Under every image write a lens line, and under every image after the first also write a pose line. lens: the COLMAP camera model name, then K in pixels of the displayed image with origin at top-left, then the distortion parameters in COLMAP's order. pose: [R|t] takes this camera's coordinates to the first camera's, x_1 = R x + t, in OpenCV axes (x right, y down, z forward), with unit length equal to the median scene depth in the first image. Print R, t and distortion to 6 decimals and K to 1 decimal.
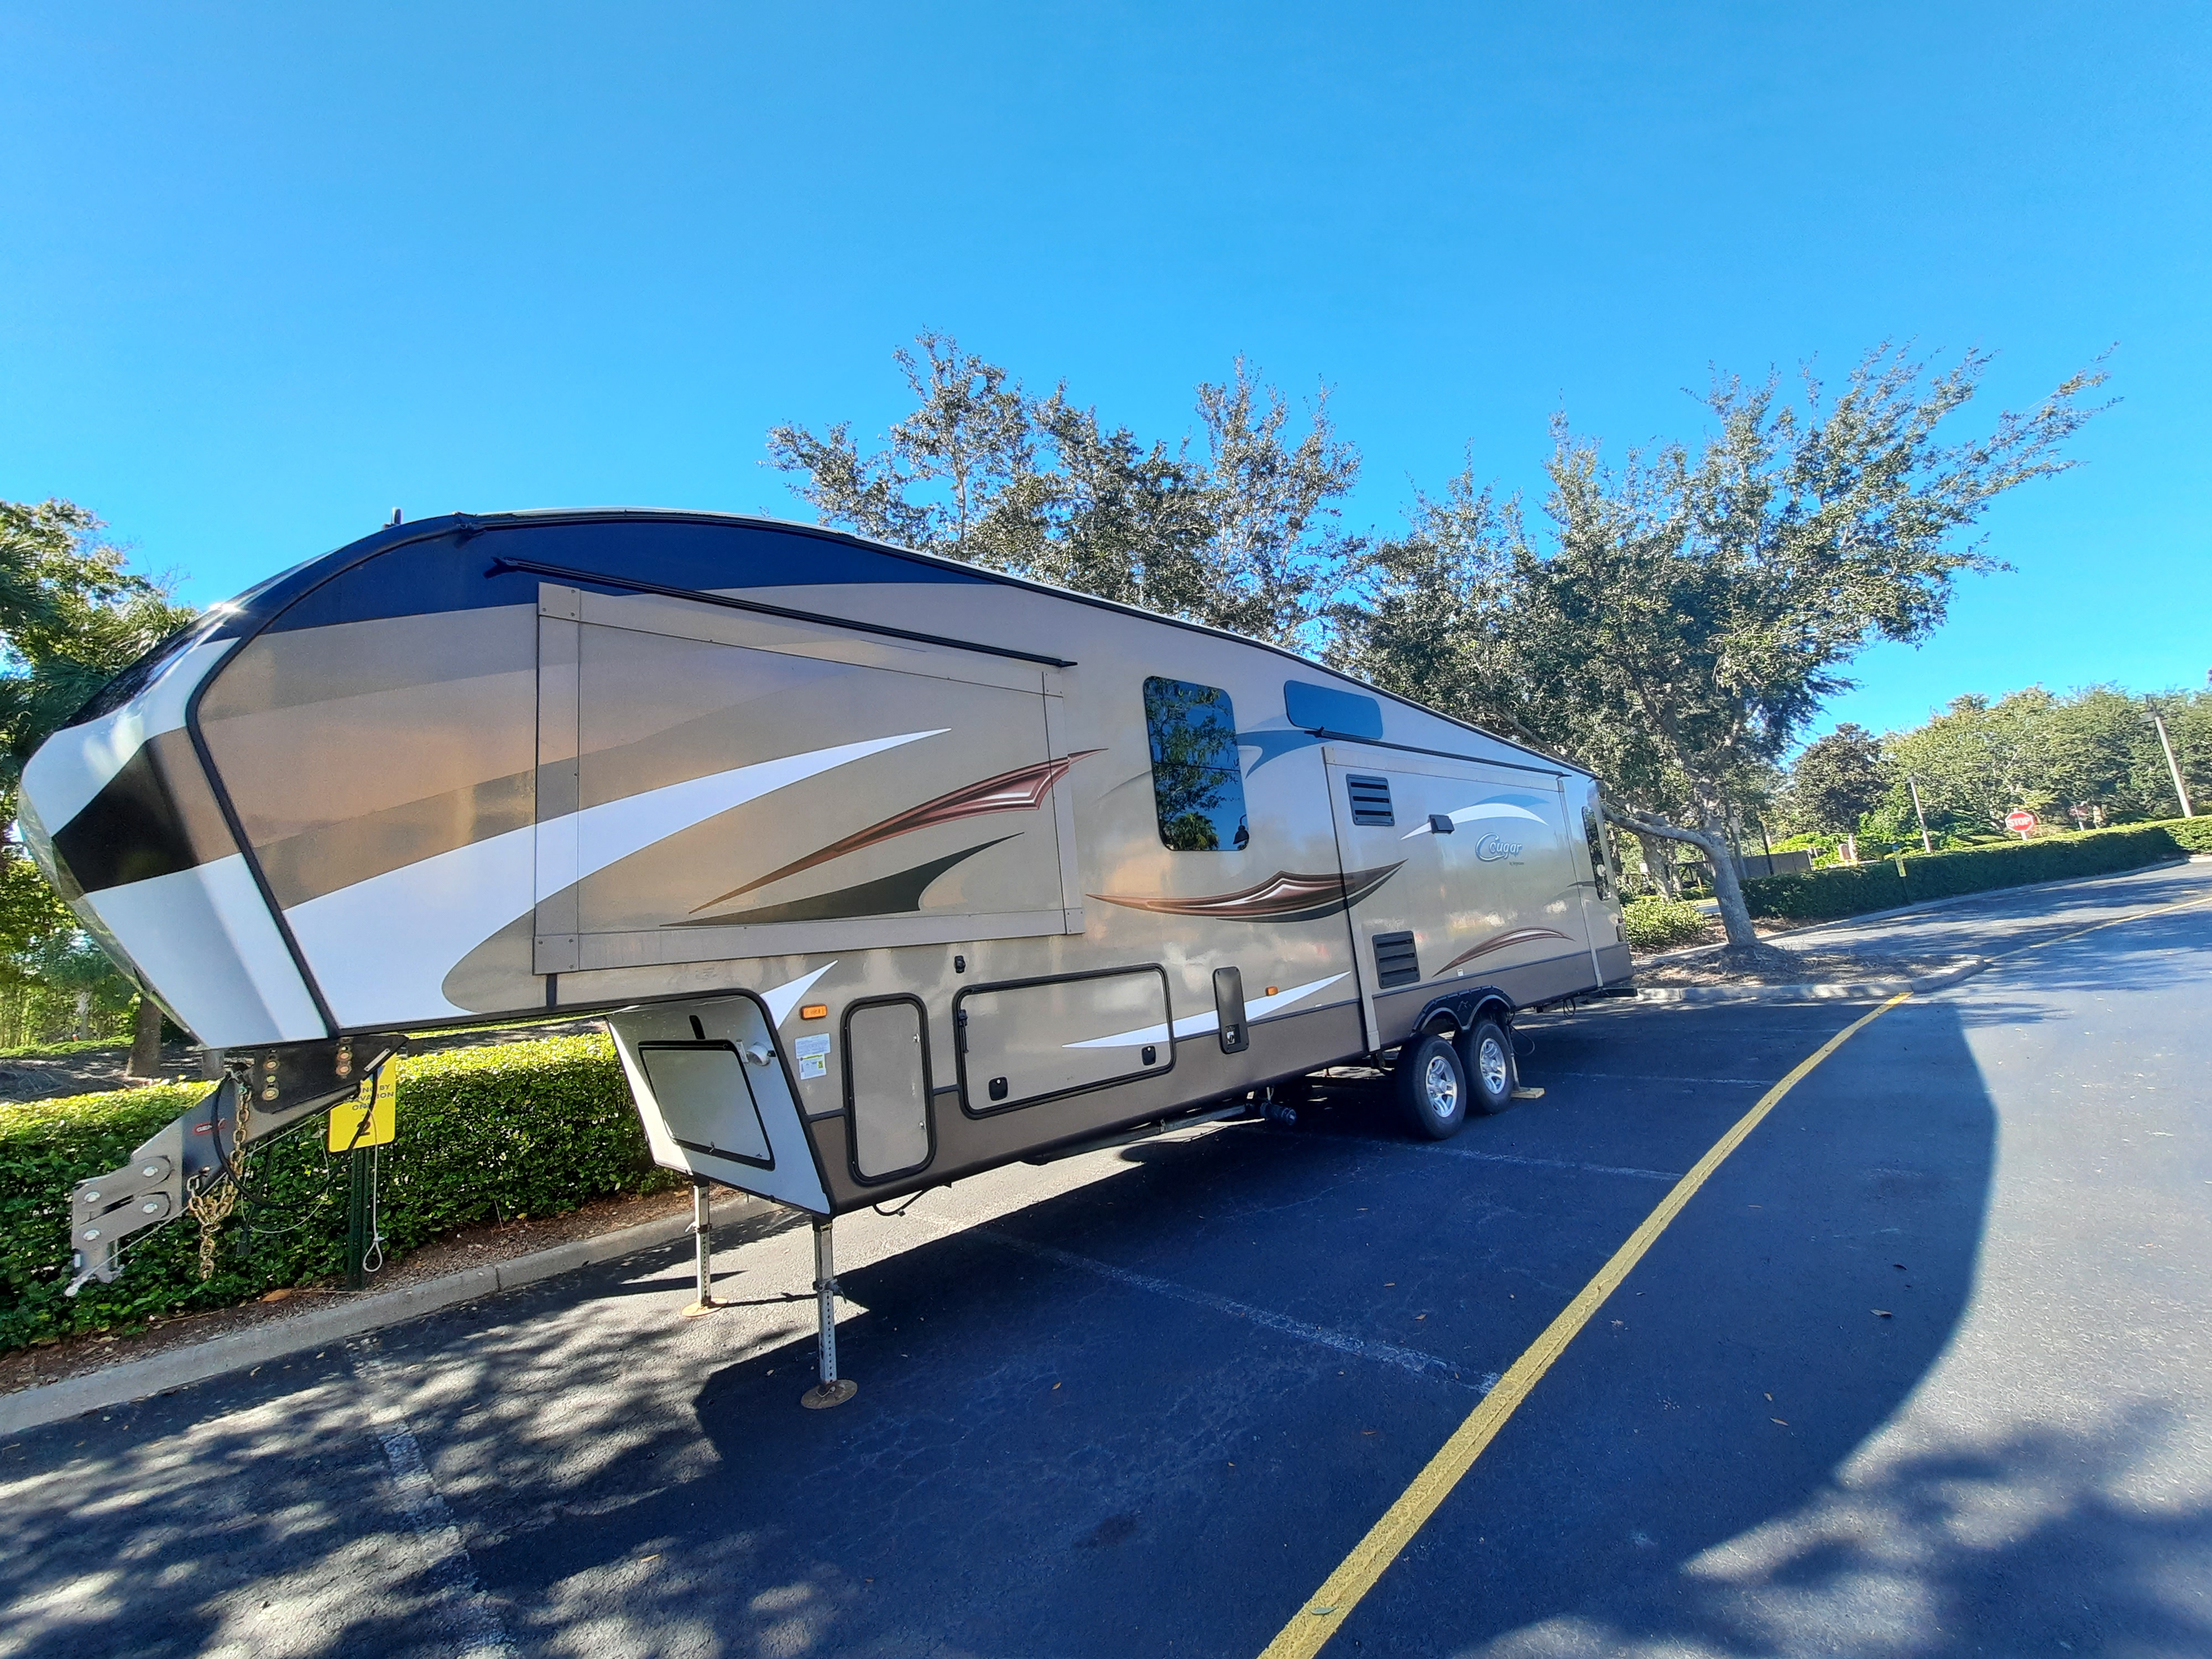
lens RADIAL K [[857.6, 0, 1111.1], [0, 857.6, 804.8], [0, 0, 1]] dist [-0.001238, -0.000075]
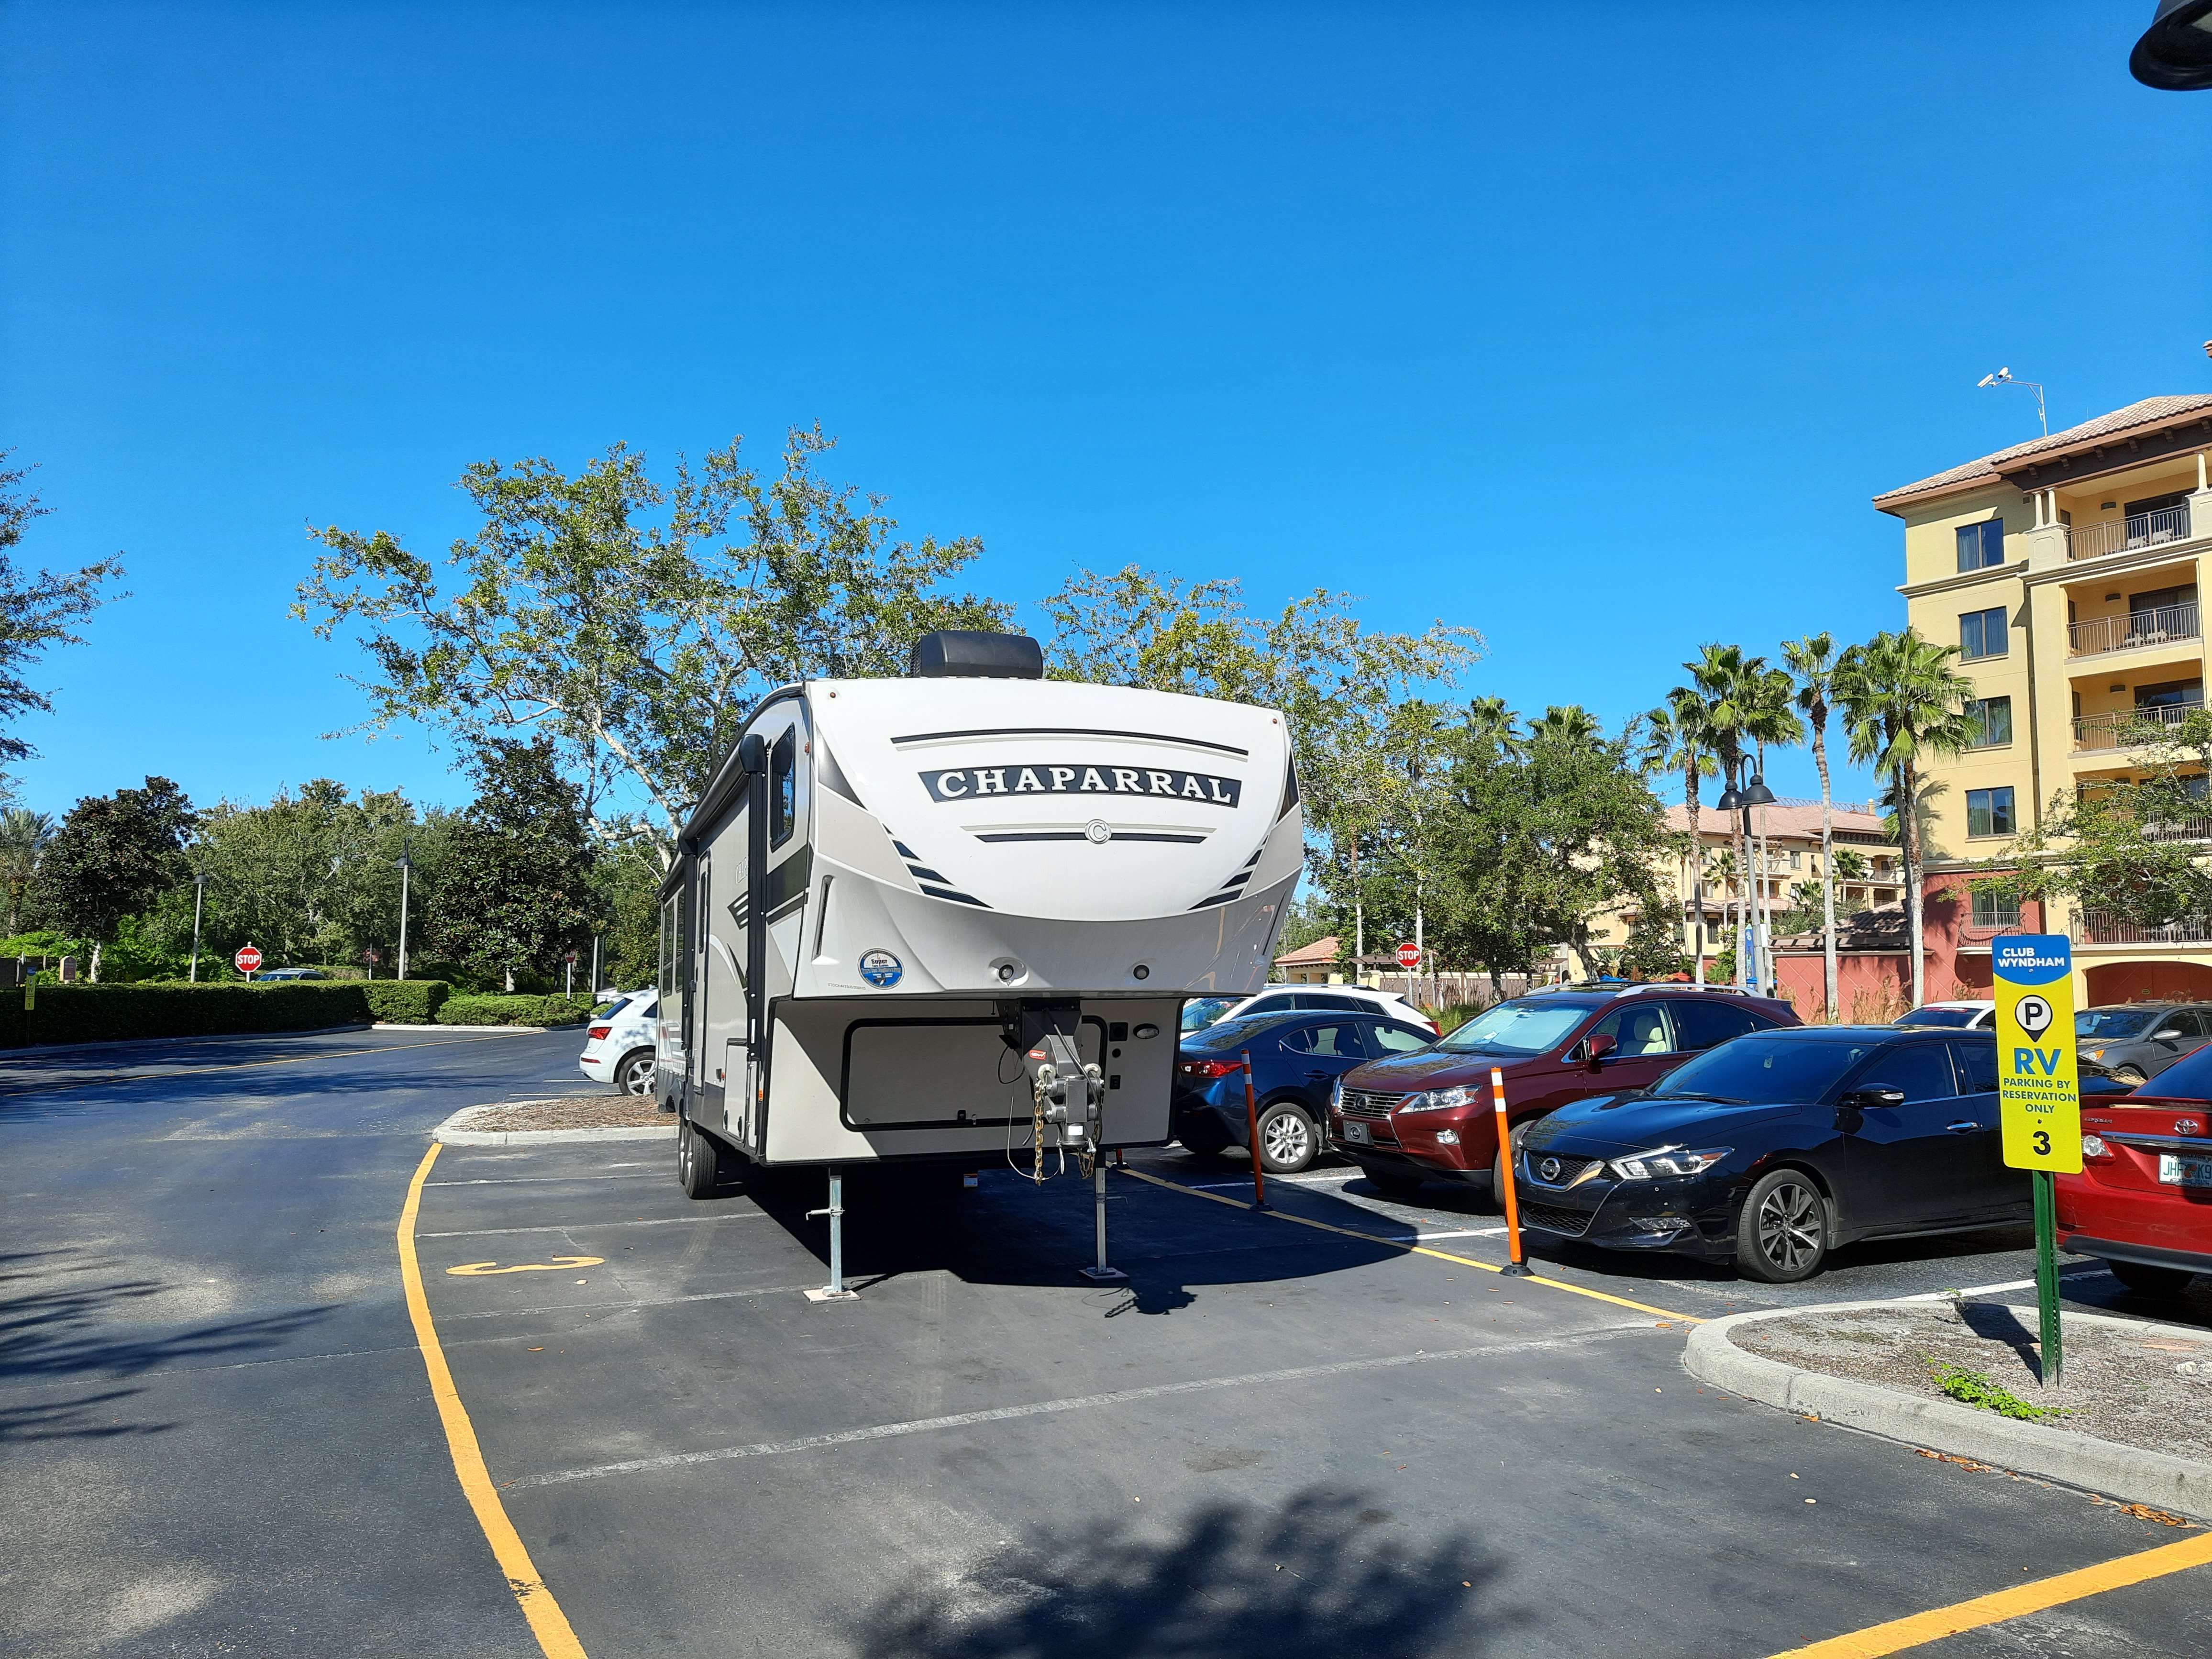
lens RADIAL K [[1541.8, 0, 1106.0], [0, 1541.8, 829.5], [0, 0, 1]] dist [-0.002100, -0.001719]
pose [[0.299802, 0.211811, 0.930191, -0.207804], [-0.195310, 0.968016, -0.157476, -0.095026], [-0.933795, -0.134464, 0.331582, -0.718442]]
